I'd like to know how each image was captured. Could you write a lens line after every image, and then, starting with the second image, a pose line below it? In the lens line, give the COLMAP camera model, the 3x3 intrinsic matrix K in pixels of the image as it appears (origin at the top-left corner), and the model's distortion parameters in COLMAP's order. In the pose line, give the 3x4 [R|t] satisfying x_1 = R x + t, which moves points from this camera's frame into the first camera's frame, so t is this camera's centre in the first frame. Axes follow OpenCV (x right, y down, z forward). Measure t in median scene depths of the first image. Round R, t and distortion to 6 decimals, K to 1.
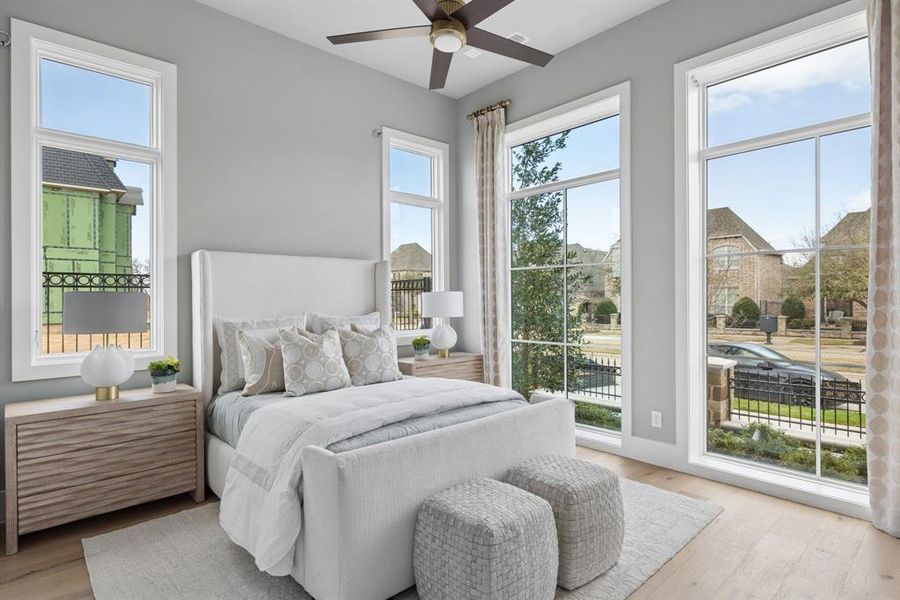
lens RADIAL K [[472.8, 0, 450.0], [0, 472.8, 300.0], [0, 0, 1]] dist [0.000927, 0.000131]
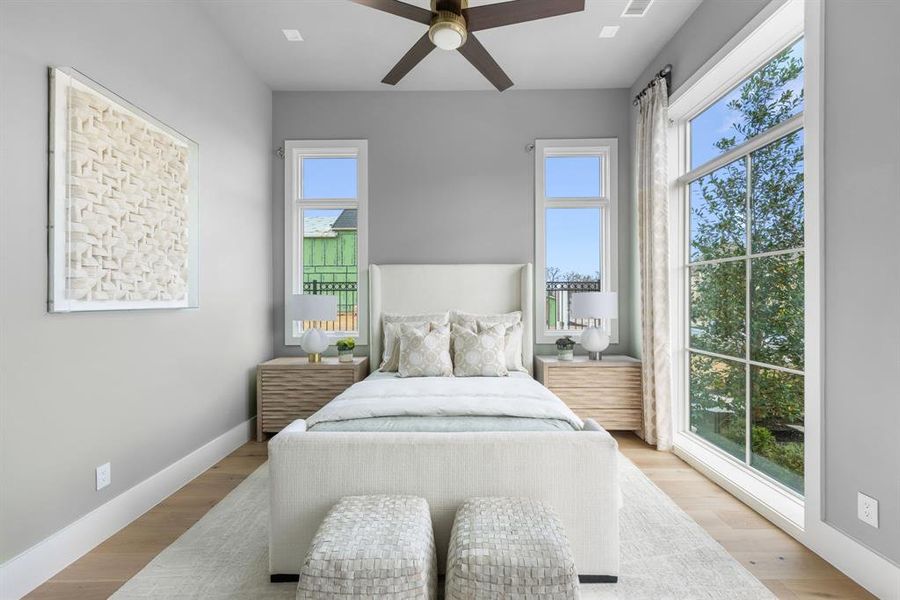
lens RADIAL K [[367.1, 0, 450.0], [0, 367.1, 300.0], [0, 0, 1]] dist [-0.000758, 0.000057]
pose [[0.733282, 0.008673, -0.679869, 0.385622], [-0.003831, 0.999955, 0.008624, -0.009693], [0.679914, -0.003719, 0.733283, 0.334953]]
